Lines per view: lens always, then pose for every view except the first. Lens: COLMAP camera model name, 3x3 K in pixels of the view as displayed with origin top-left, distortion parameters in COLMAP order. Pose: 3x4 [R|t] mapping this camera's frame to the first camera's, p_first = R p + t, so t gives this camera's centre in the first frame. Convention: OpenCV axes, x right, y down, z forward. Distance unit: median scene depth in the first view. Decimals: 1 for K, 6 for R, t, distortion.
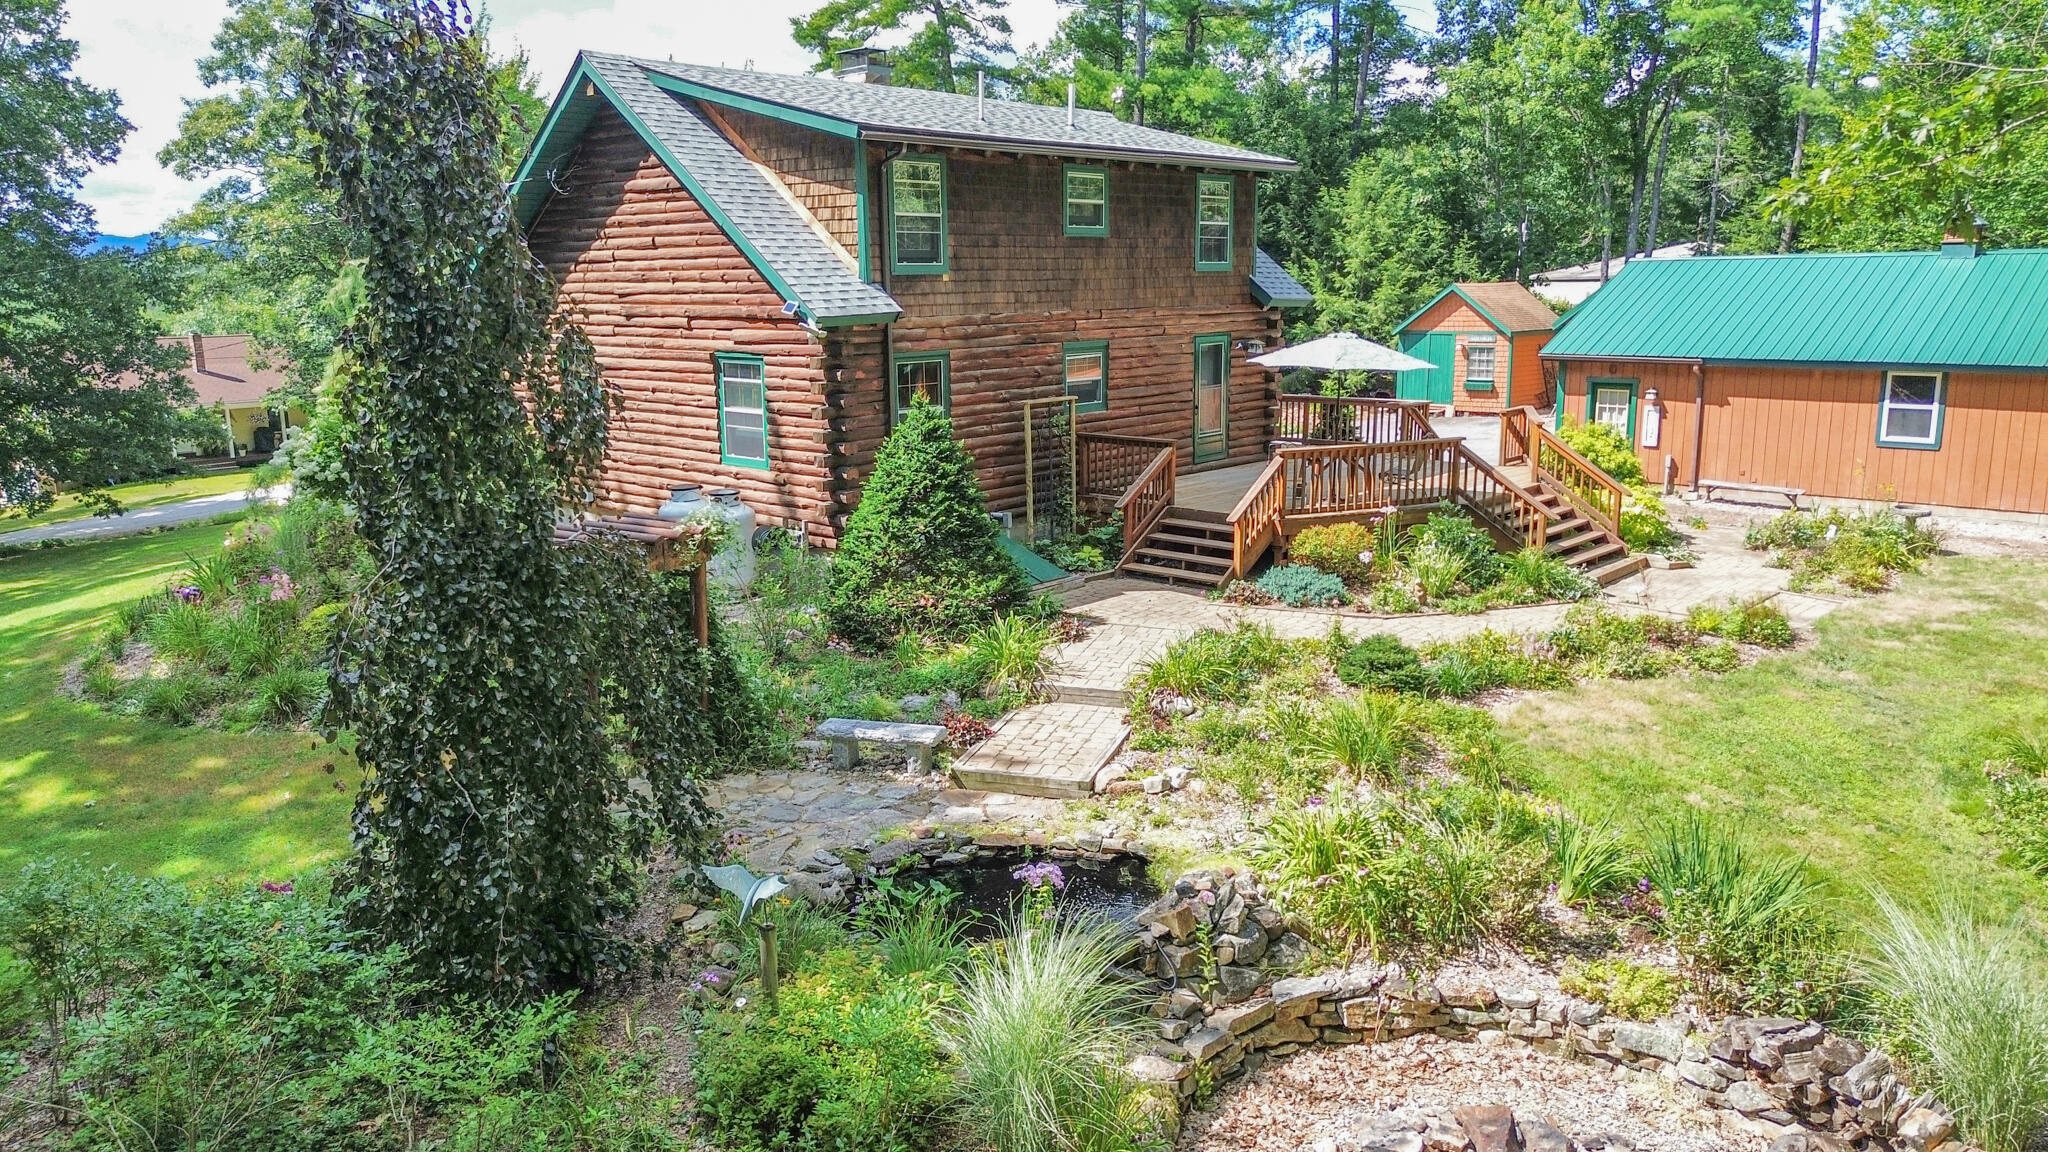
lens RADIAL K [[1435.6, 0, 1024.0], [0, 1435.6, 576.0], [0, 0, 1]] dist [0.095877, -0.110155]
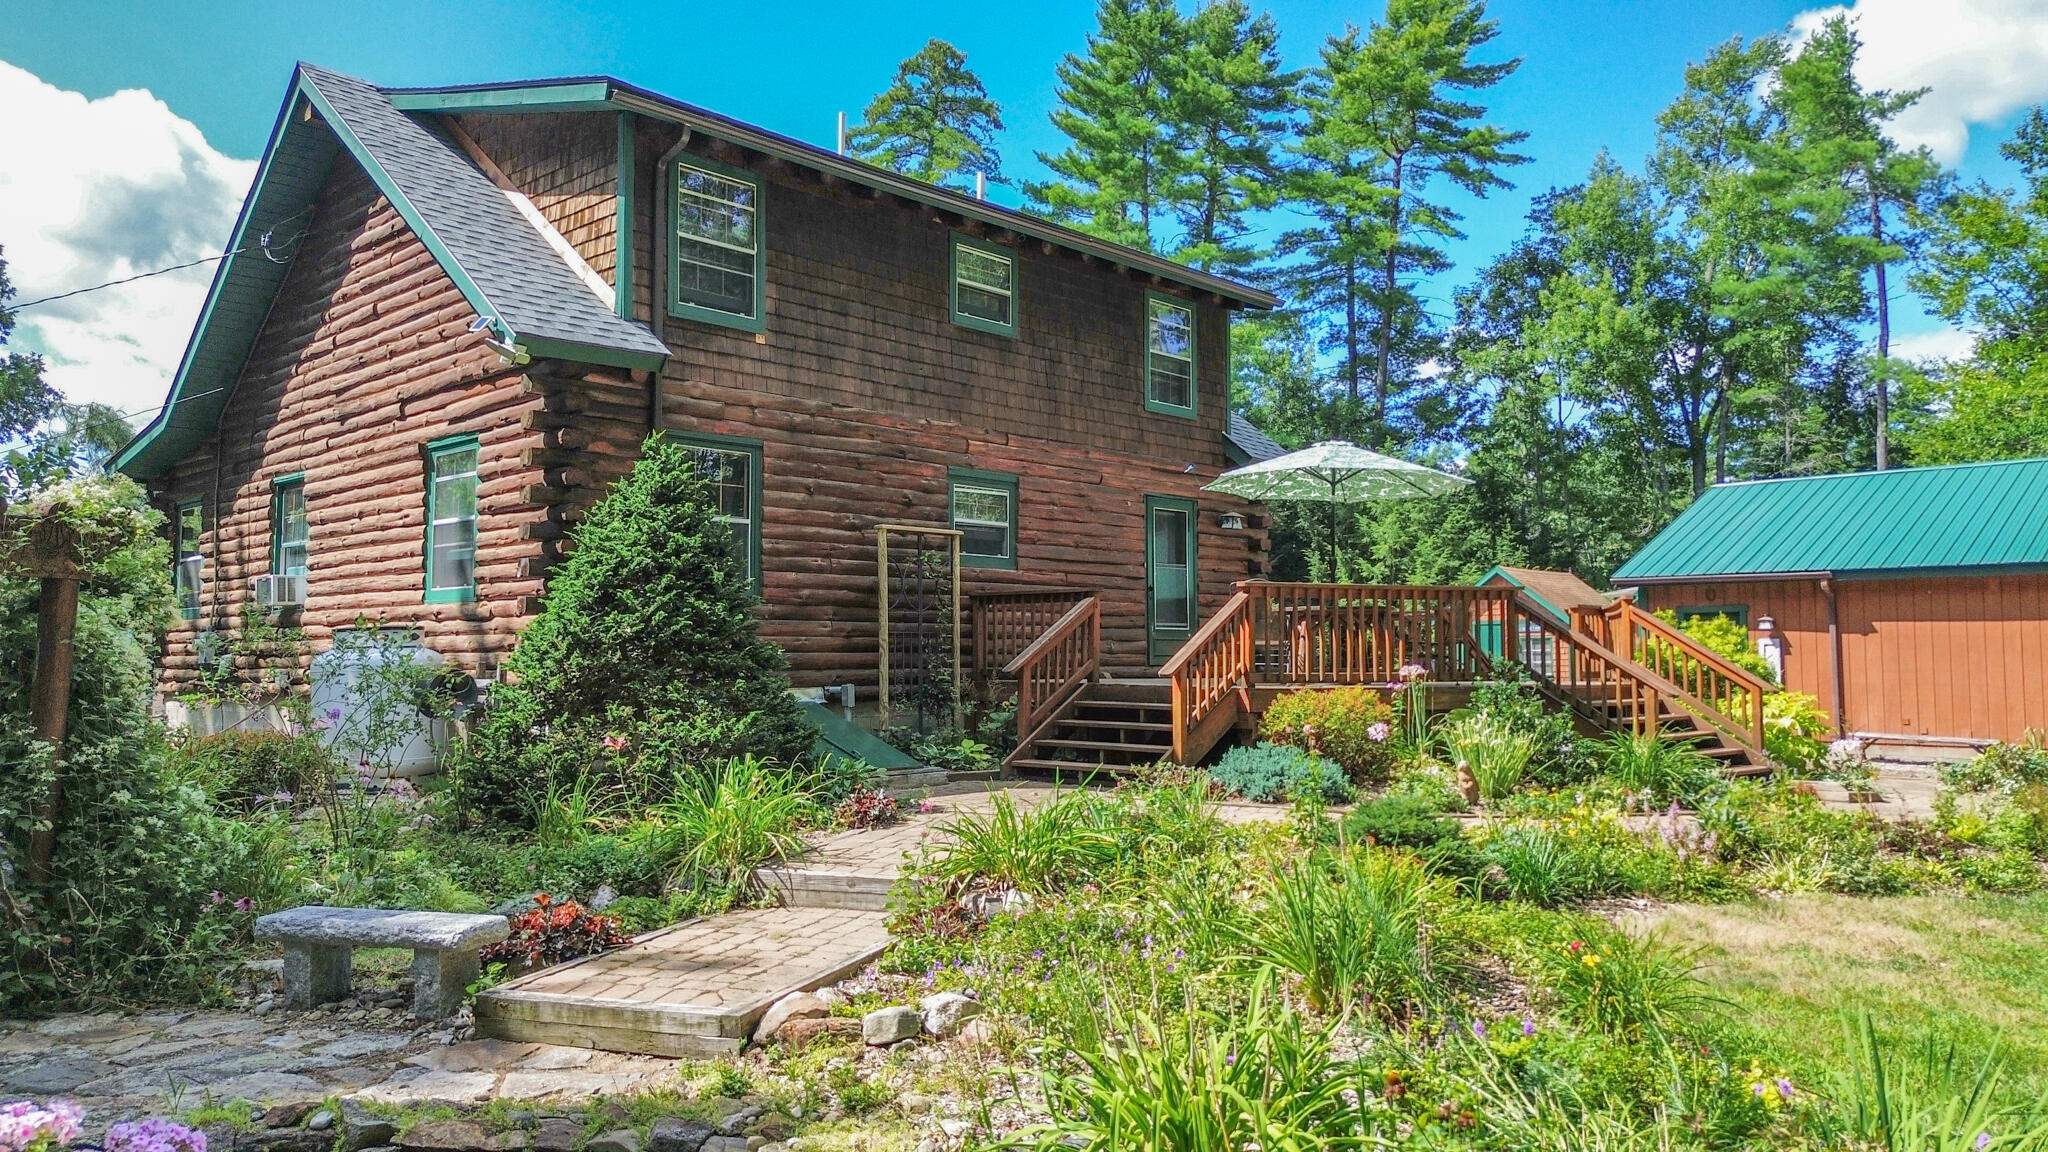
lens RADIAL K [[1435.6, 0, 1024.0], [0, 1435.6, 576.0], [0, 0, 1]] dist [0.095877, -0.110155]
pose [[0.999298, 0.009522, -0.036243, 0.098551], [-0.018628, 0.965437, -0.259970, 0.083369], [0.032515, 0.260463, 0.964936, 0.346247]]
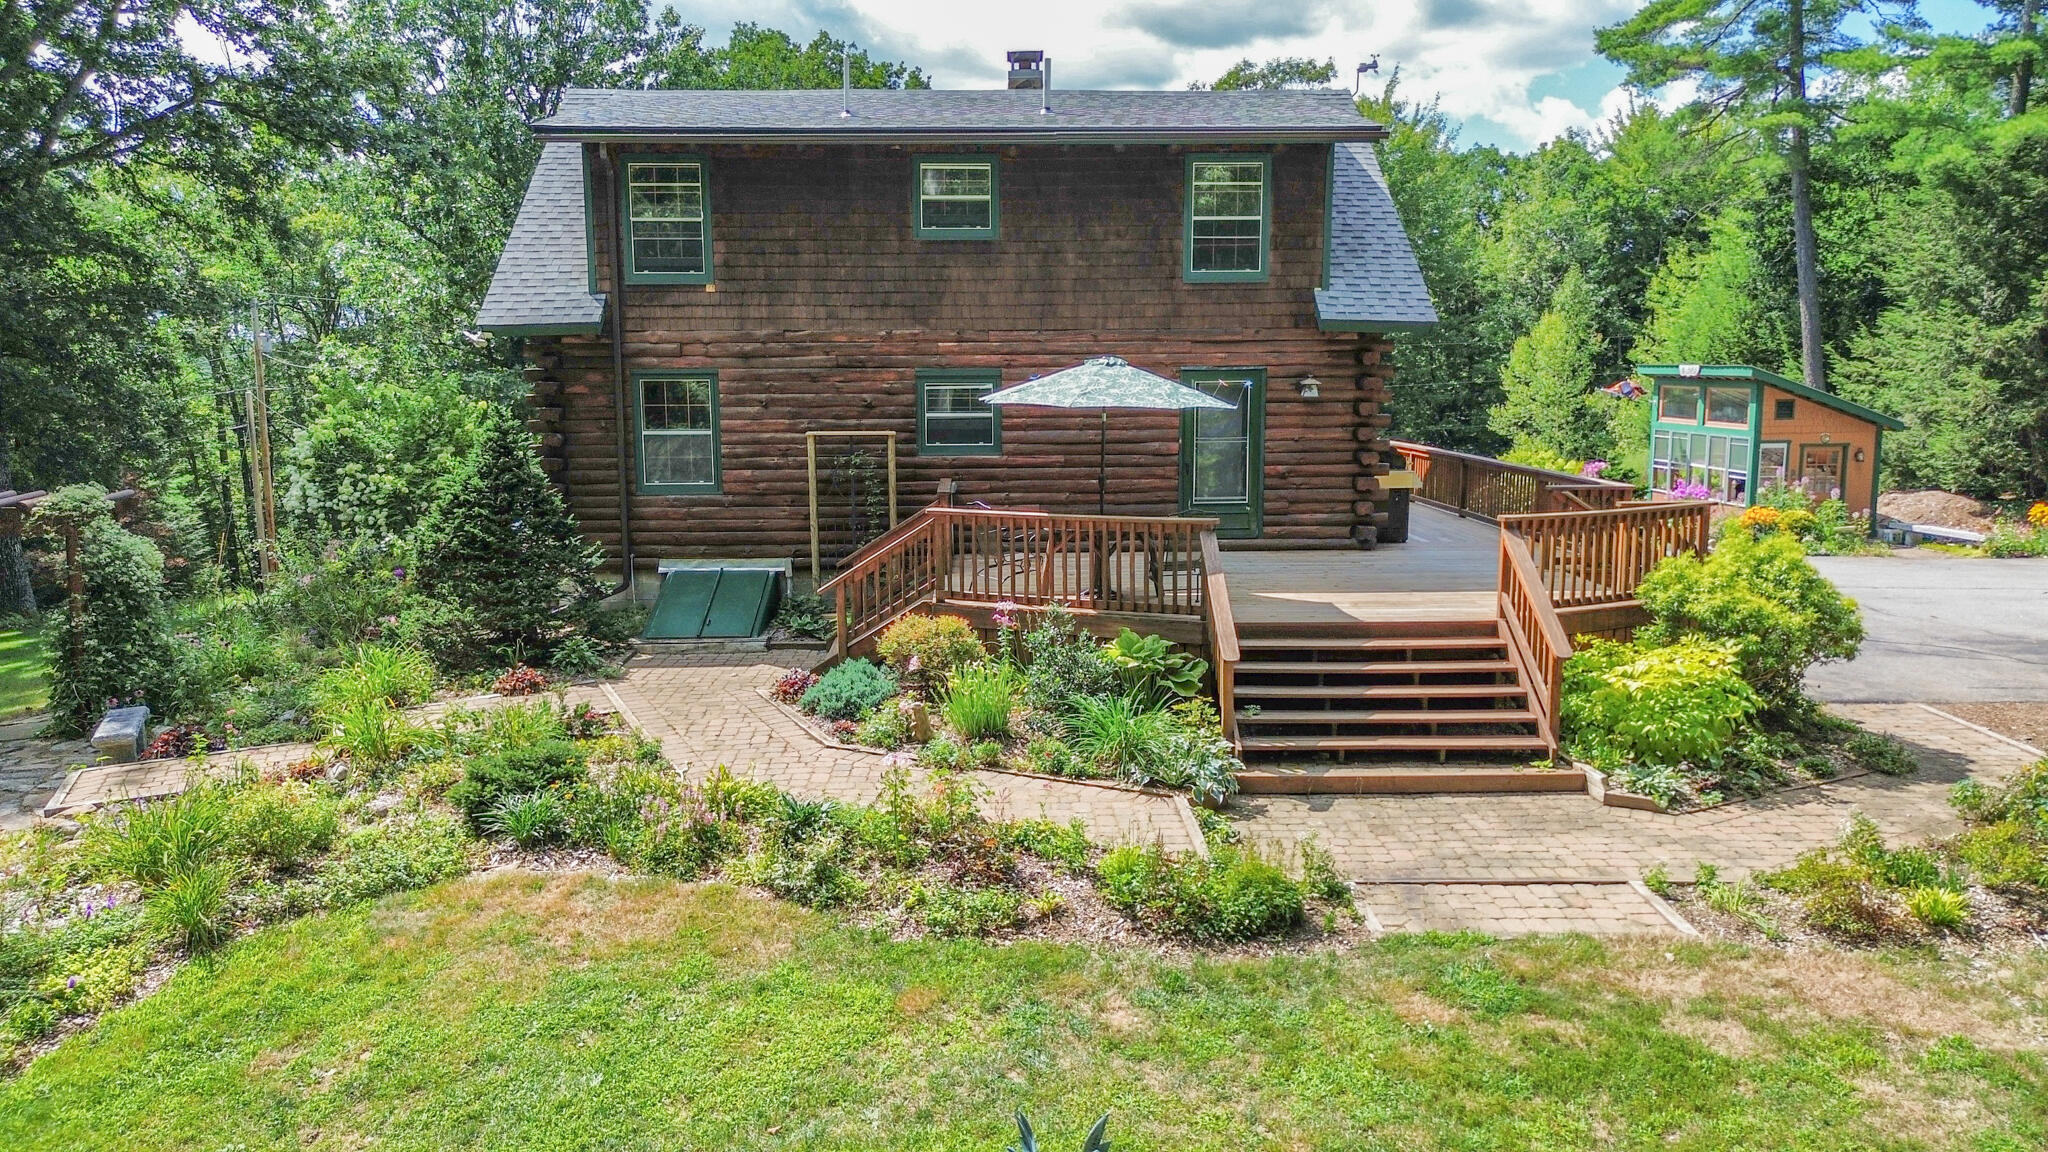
lens RADIAL K [[1435.6, 0, 1024.0], [0, 1435.6, 576.0], [0, 0, 1]] dist [0.095877, -0.110155]
pose [[0.690905, 0.114601, -0.713804, 0.728300], [-0.149153, 0.988710, 0.014368, -0.070034], [0.707392, 0.096539, 0.700198, 0.511524]]
